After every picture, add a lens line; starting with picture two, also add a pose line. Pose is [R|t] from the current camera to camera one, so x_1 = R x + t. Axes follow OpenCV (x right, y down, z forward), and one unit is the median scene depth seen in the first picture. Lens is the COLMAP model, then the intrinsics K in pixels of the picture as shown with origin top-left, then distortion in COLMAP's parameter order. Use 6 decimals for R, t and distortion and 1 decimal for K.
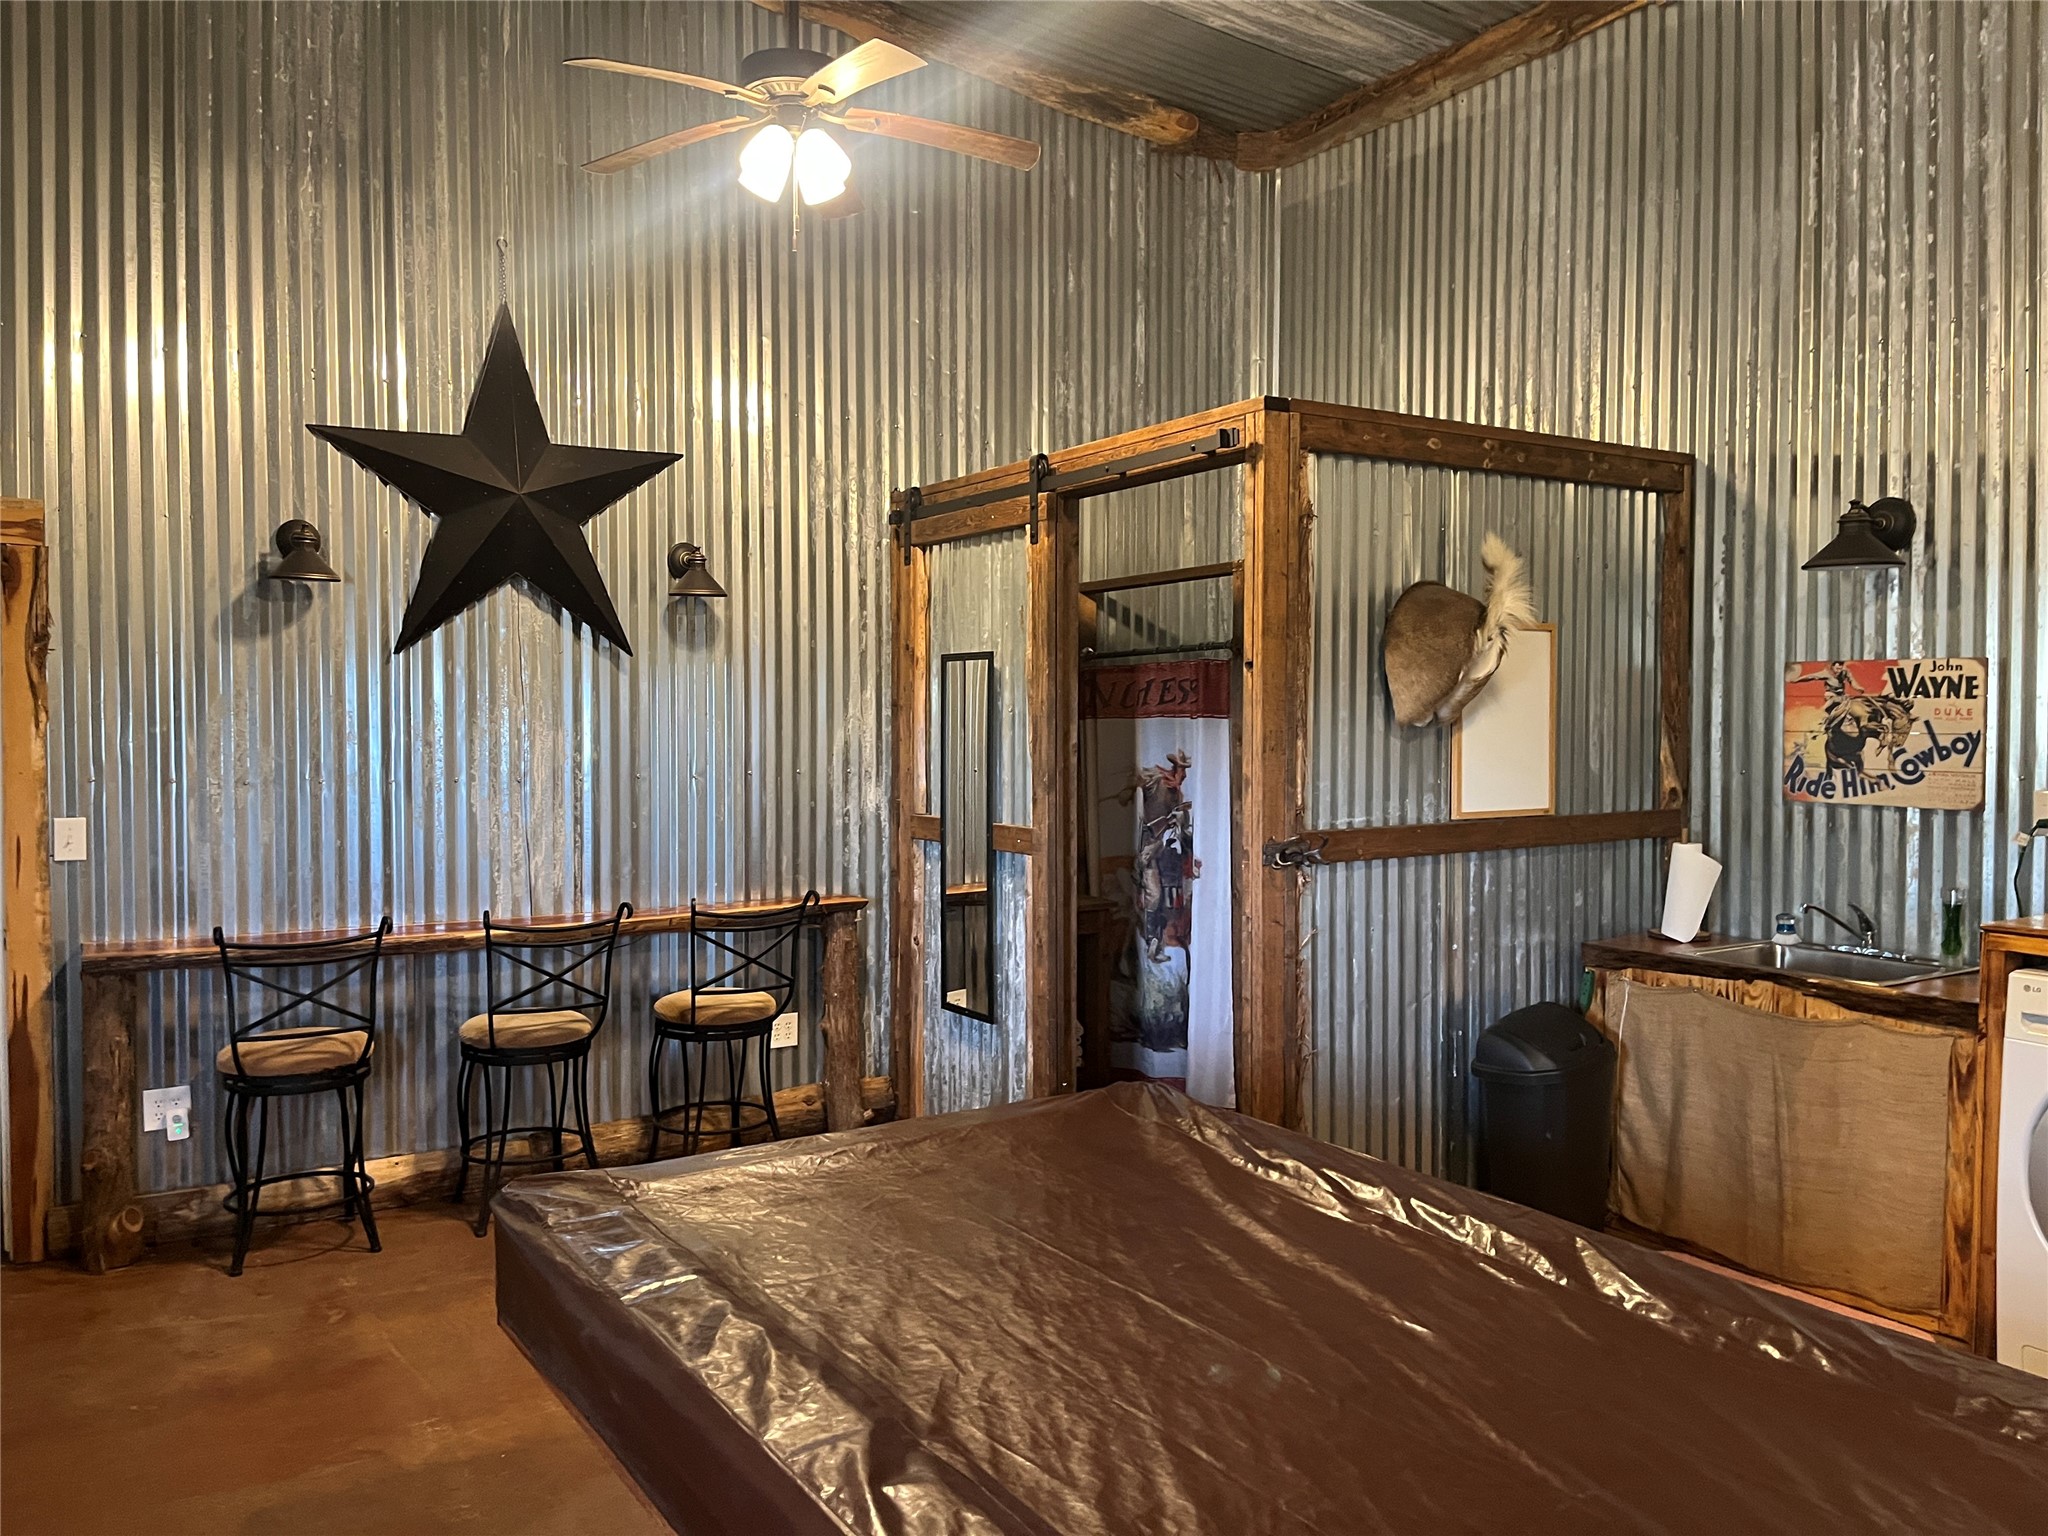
lens RADIAL K [[1539.1, 0, 1006.9], [0, 1539.1, 771.3], [0, 0, 1]] dist [0.075850, -0.102777]
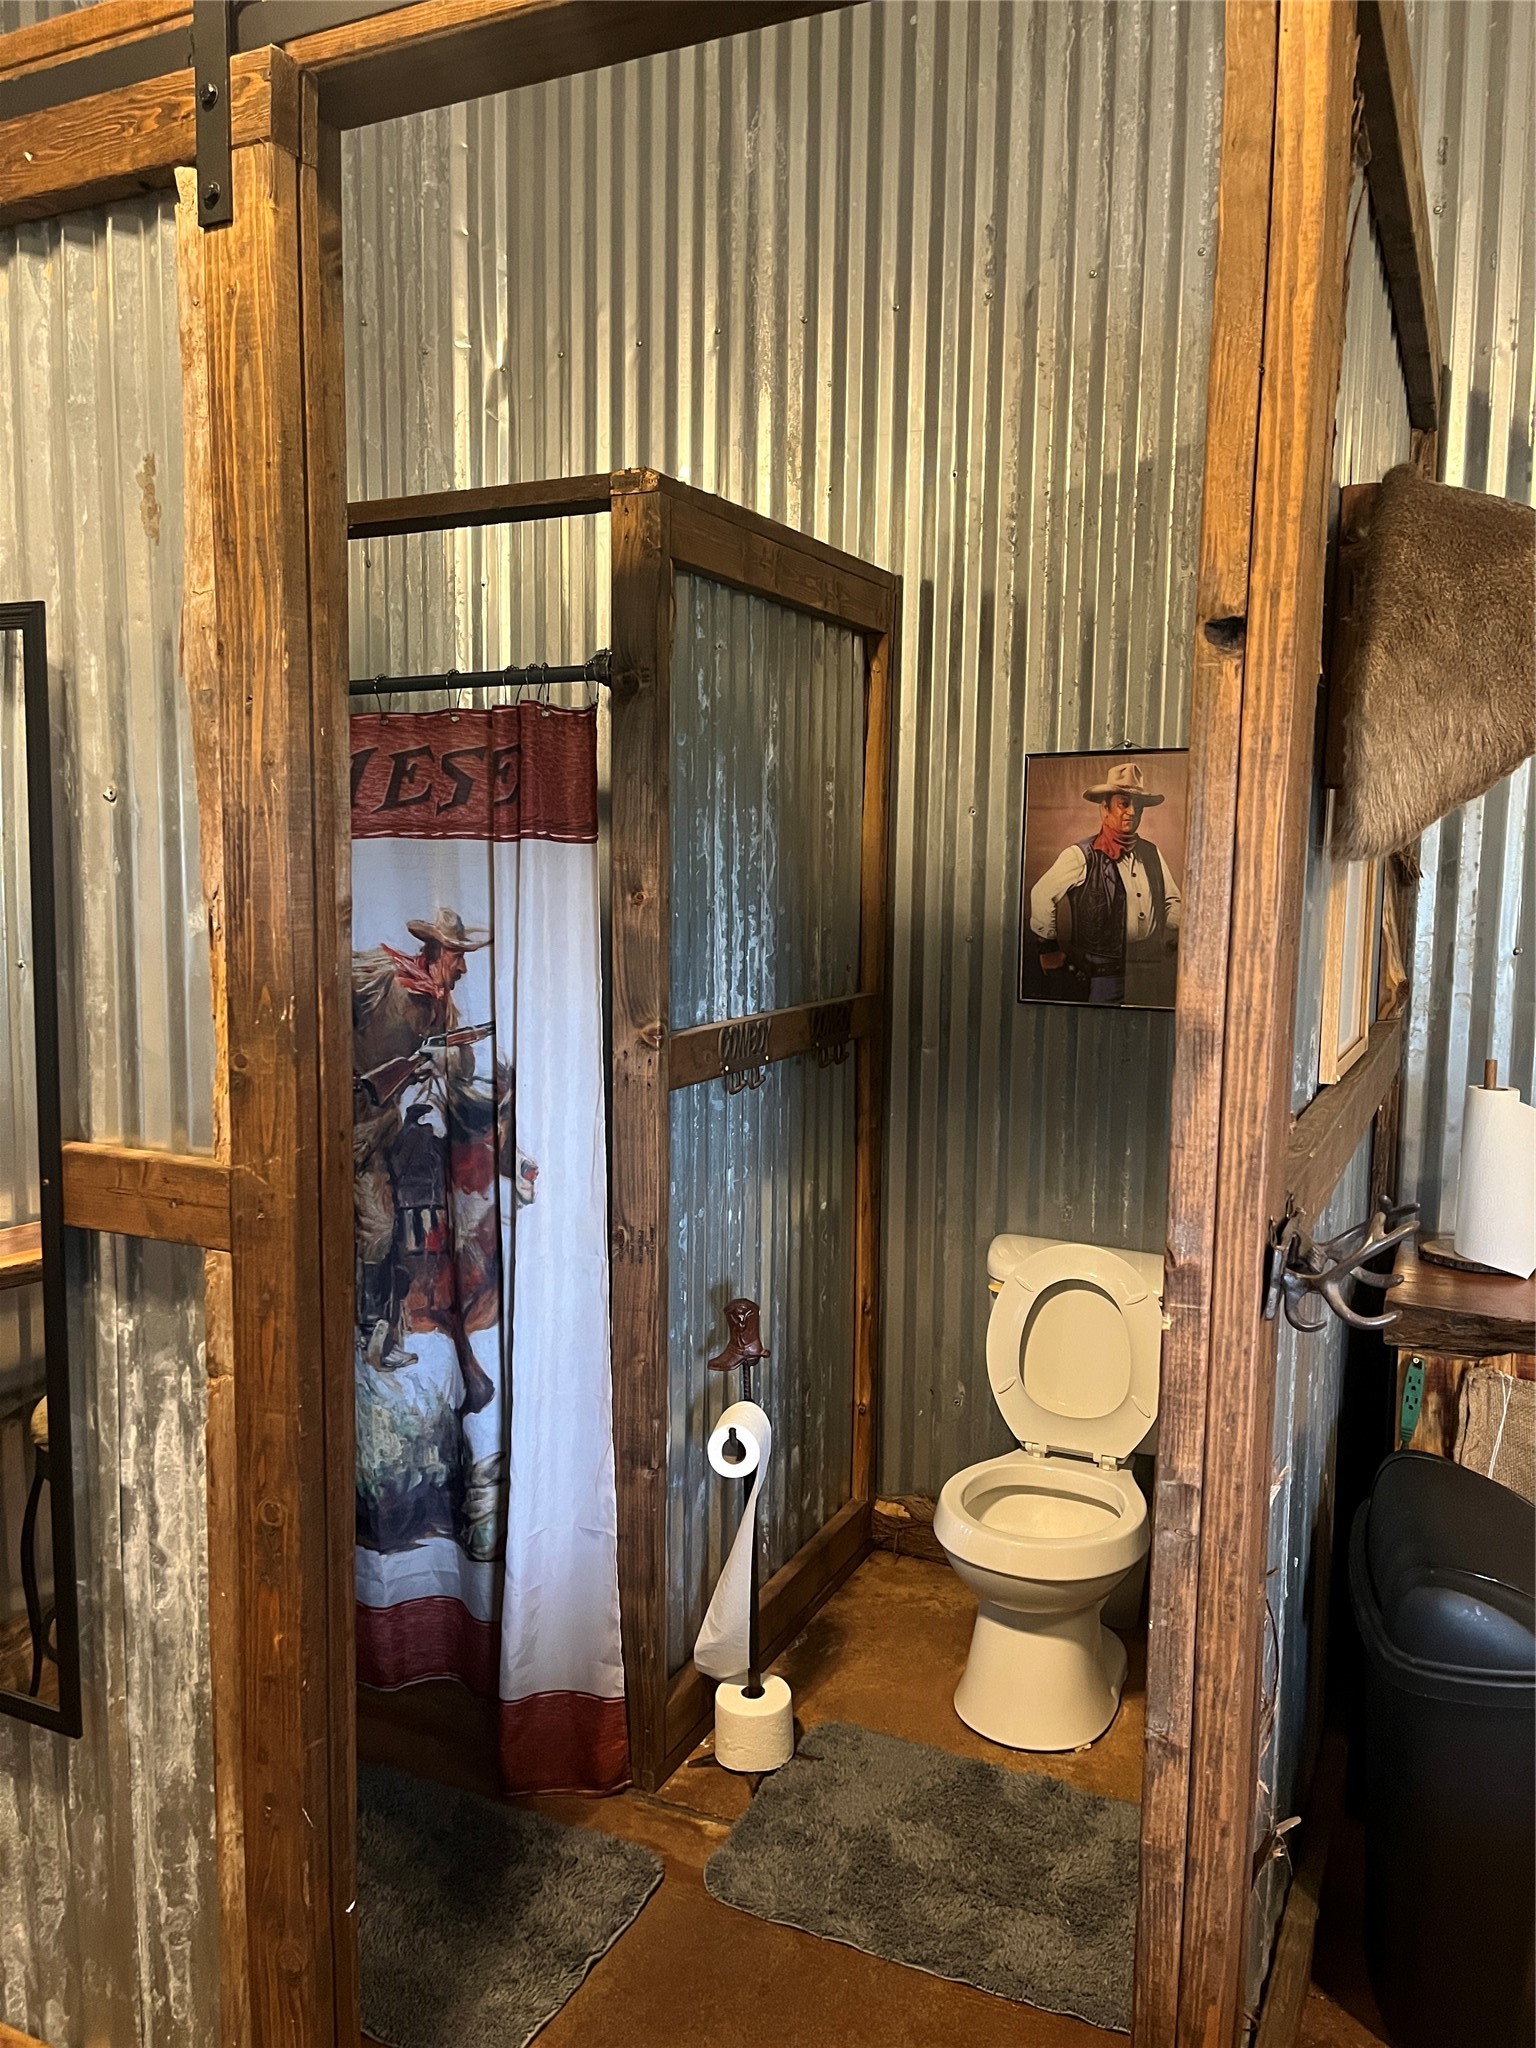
lens RADIAL K [[1539.1, 0, 780.0], [0, 1539.1, 1031.6], [0, 0, 1]] dist [0.075850, -0.102777]
pose [[0.844012, -0.044109, 0.534508, -0.062233], [0.004549, 0.997165, 0.075106, -0.015708], [-0.536306, -0.060959, 0.841820, 0.721838]]
